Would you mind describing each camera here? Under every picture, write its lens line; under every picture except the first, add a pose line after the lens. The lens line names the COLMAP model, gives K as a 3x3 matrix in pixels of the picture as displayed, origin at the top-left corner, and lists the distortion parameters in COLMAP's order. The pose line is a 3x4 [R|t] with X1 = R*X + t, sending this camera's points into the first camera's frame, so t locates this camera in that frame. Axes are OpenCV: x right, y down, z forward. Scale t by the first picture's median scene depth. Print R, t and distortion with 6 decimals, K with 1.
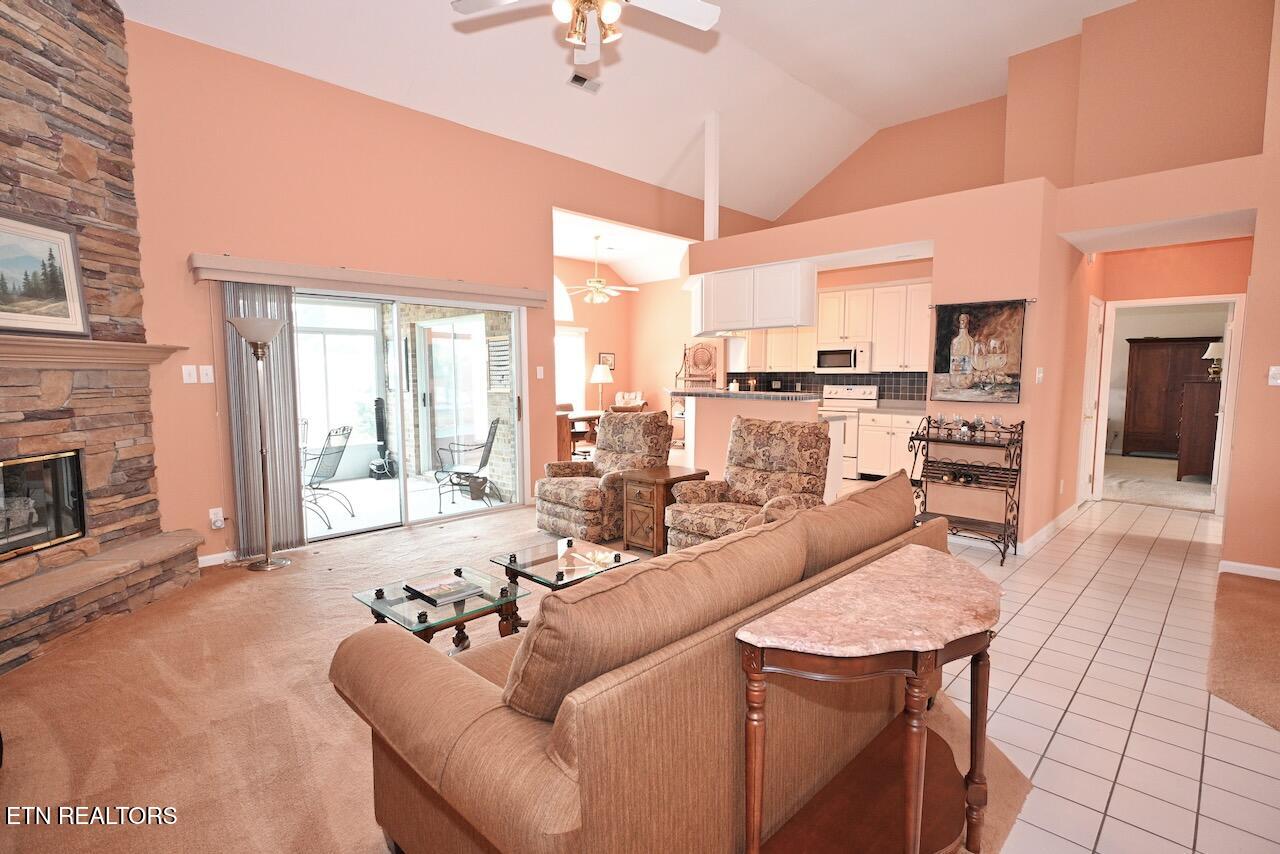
lens RADIAL K [[615.3, 0, 638.3], [0, 615.3, 427.0], [0, 0, 1]] dist [-0.003899, 0.001663]
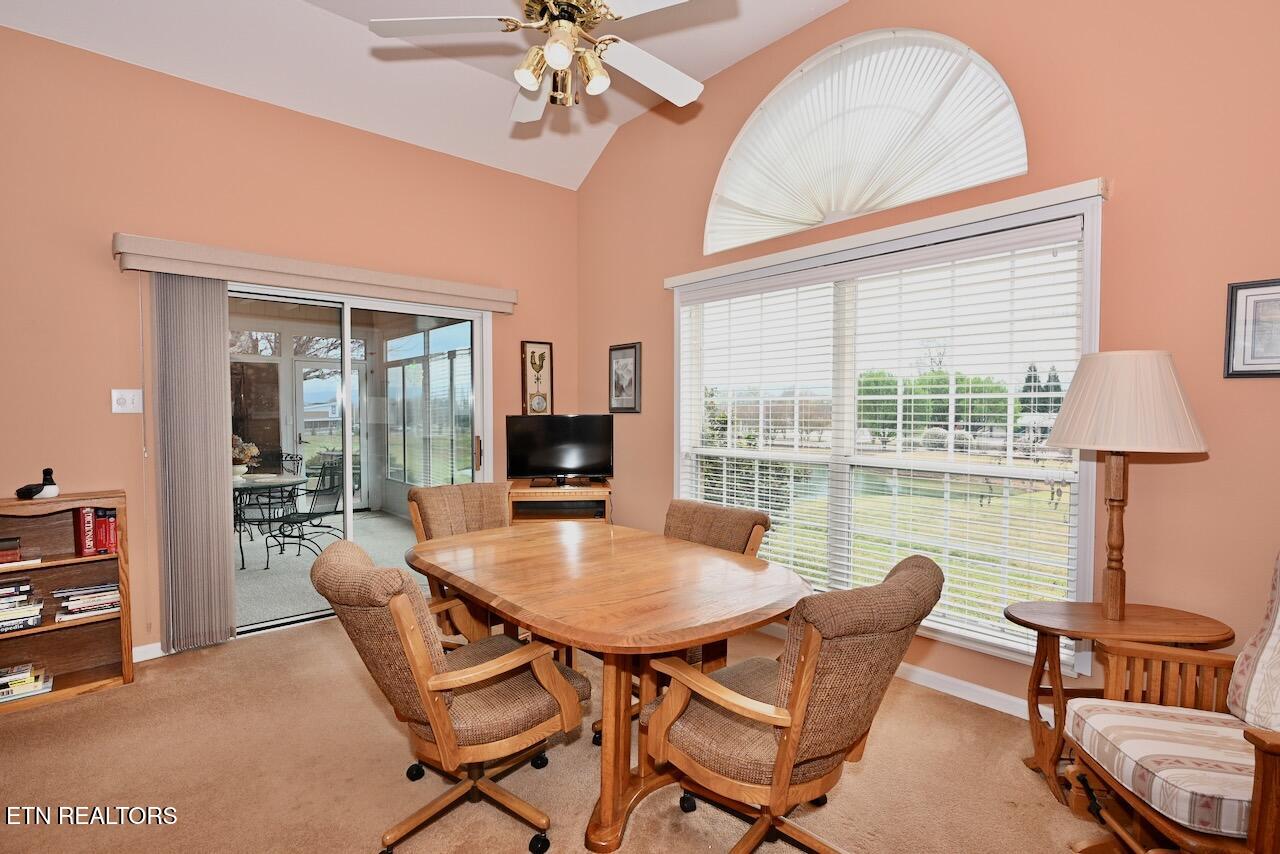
lens RADIAL K [[606.3, 0, 638.2], [0, 606.3, 419.4], [0, 0, 1]] dist [0.001494, 0.000471]
pose [[-0.058661, 0.020450, -0.998068, 0.340825], [-0.085596, 0.996005, 0.025438, -0.196378], [0.994602, 0.086923, -0.056677, 2.321536]]
